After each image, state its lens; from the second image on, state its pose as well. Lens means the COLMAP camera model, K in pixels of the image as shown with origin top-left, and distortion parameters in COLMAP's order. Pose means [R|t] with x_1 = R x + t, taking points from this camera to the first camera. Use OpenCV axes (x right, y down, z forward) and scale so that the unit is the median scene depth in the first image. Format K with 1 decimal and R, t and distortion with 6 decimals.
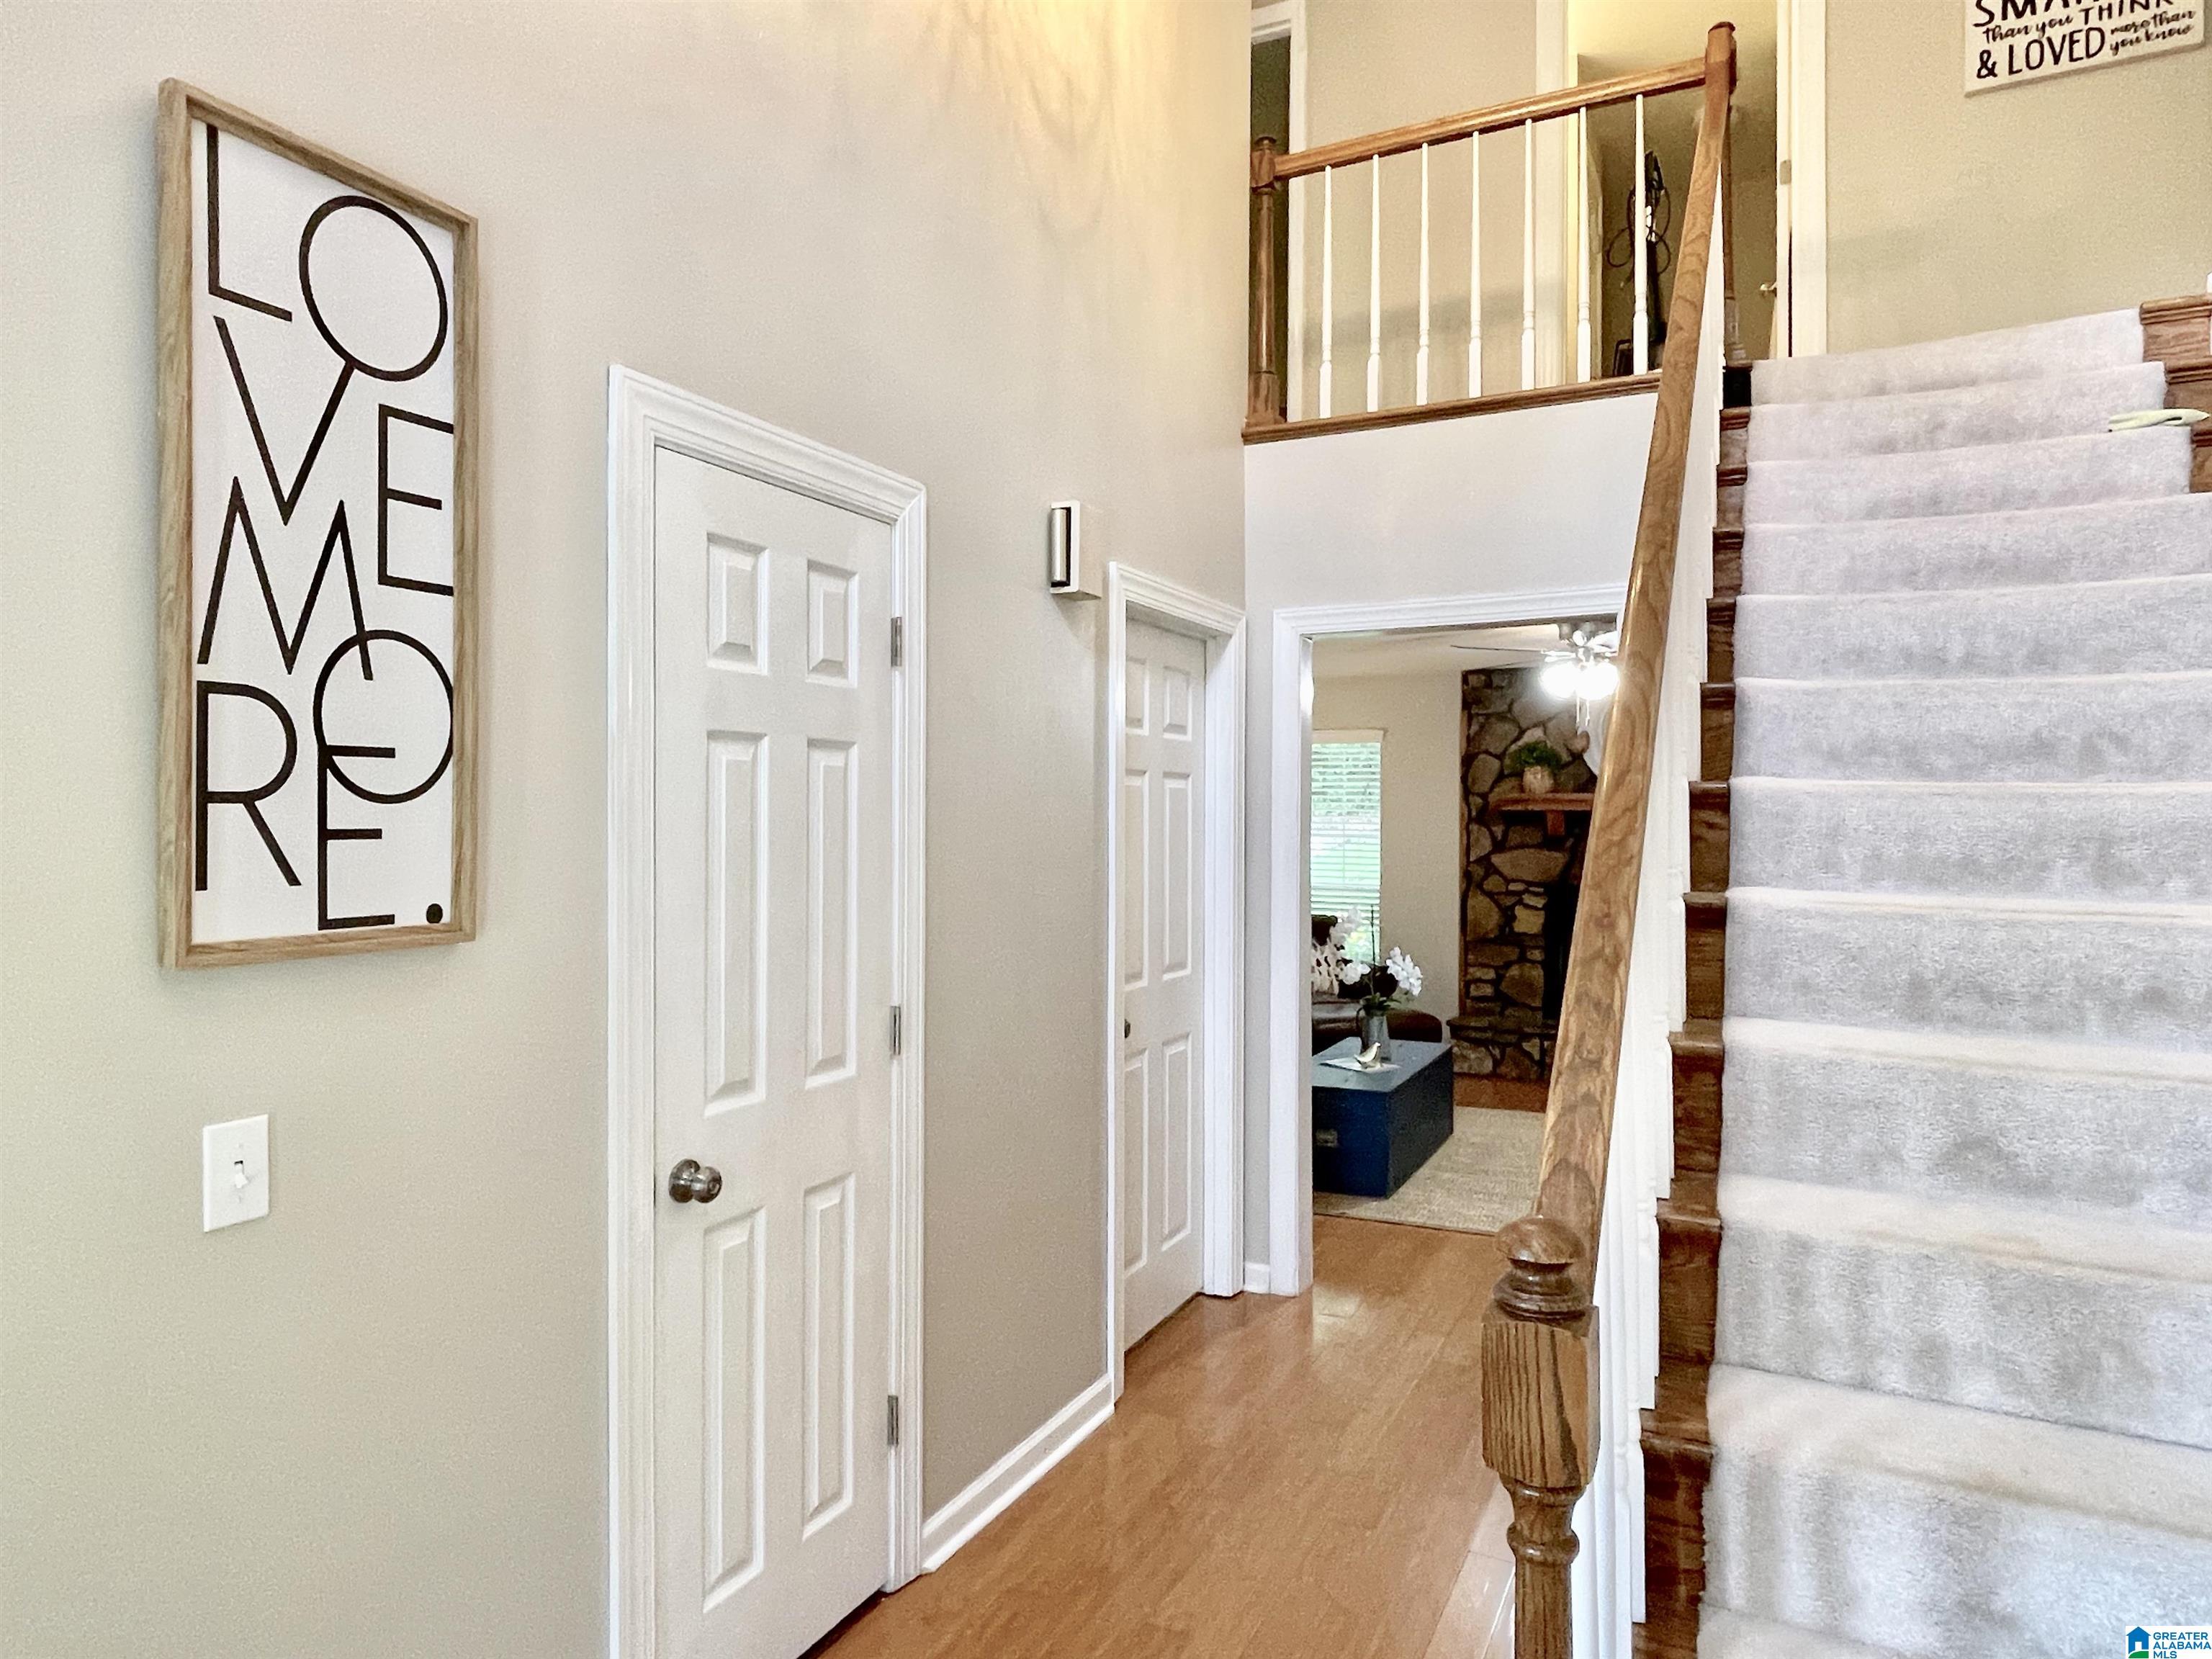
lens RADIAL K [[1353.3, 0, 1106.0], [0, 1353.3, 829.5], [0, 0, 1]] dist [0.042941, 0.000089]
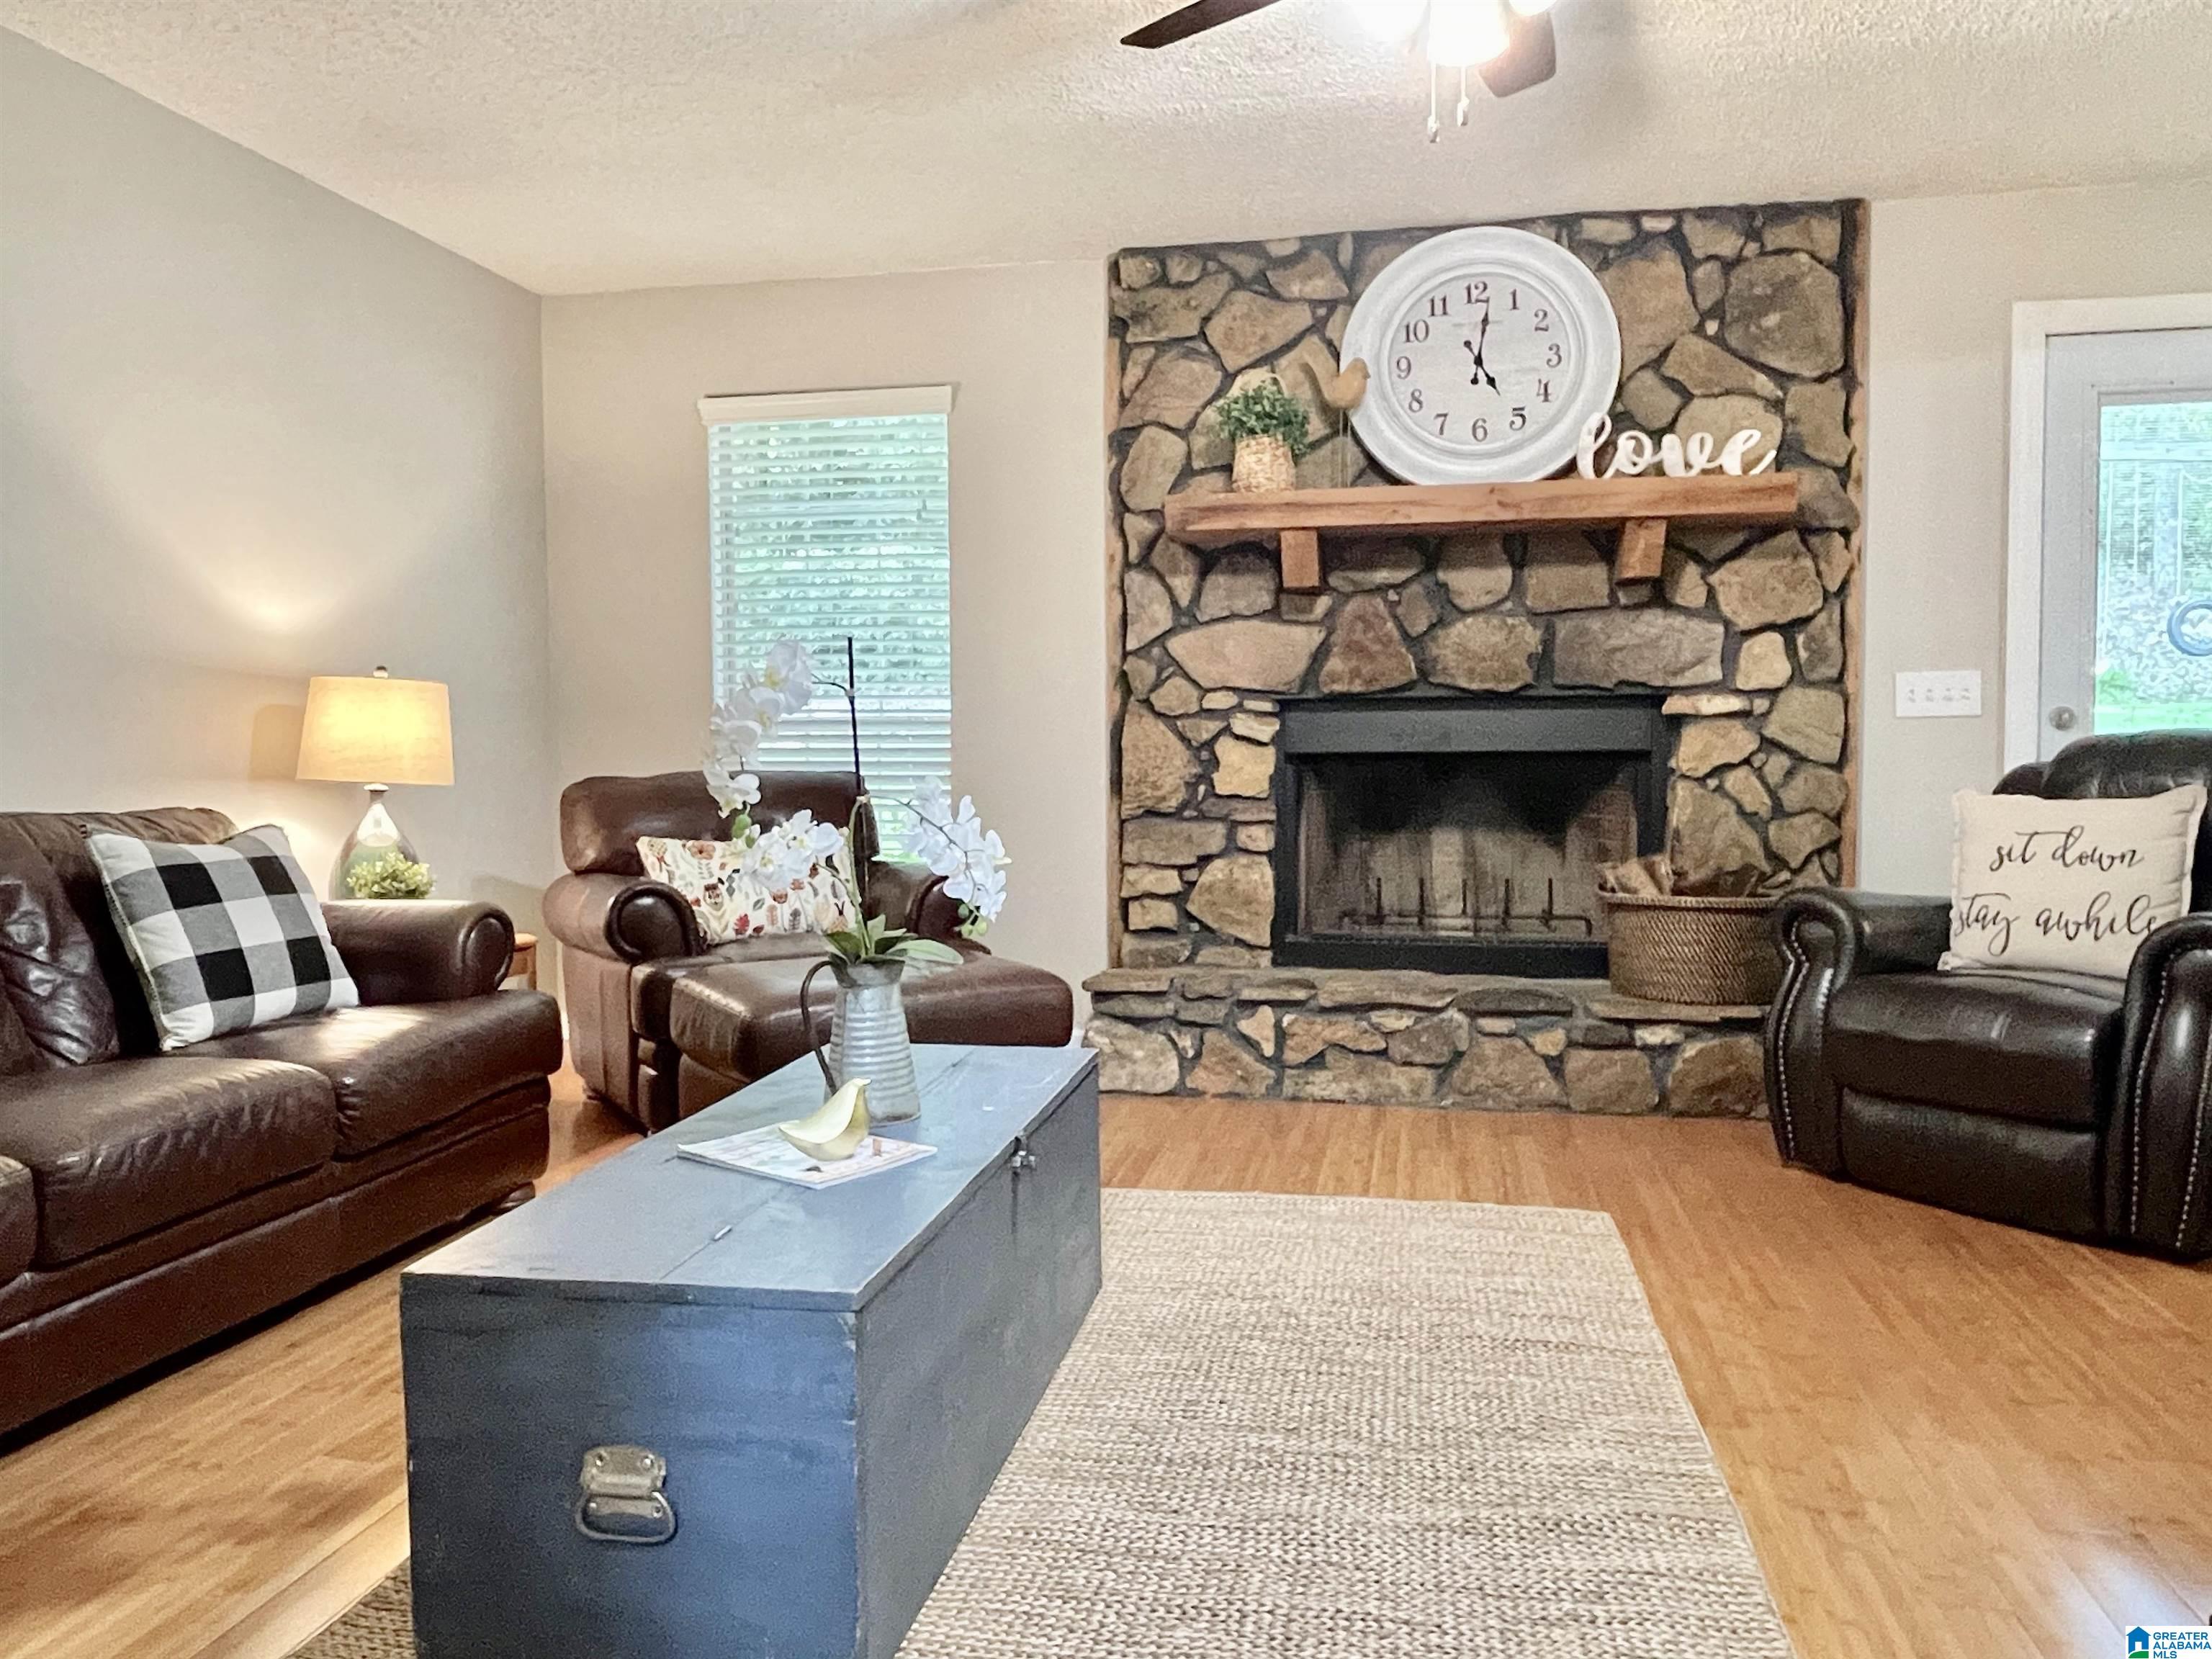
lens RADIAL K [[1601.4, 0, 1106.0], [0, 1601.4, 829.5], [0, 0, 1]] dist [0.054686, -0.101205]
pose [[0.967173, -0.023409, 0.253037, 0.116295], [0.011756, 0.998804, 0.047465, 0.060829], [-0.253846, -0.042932, 0.966291, 0.453753]]
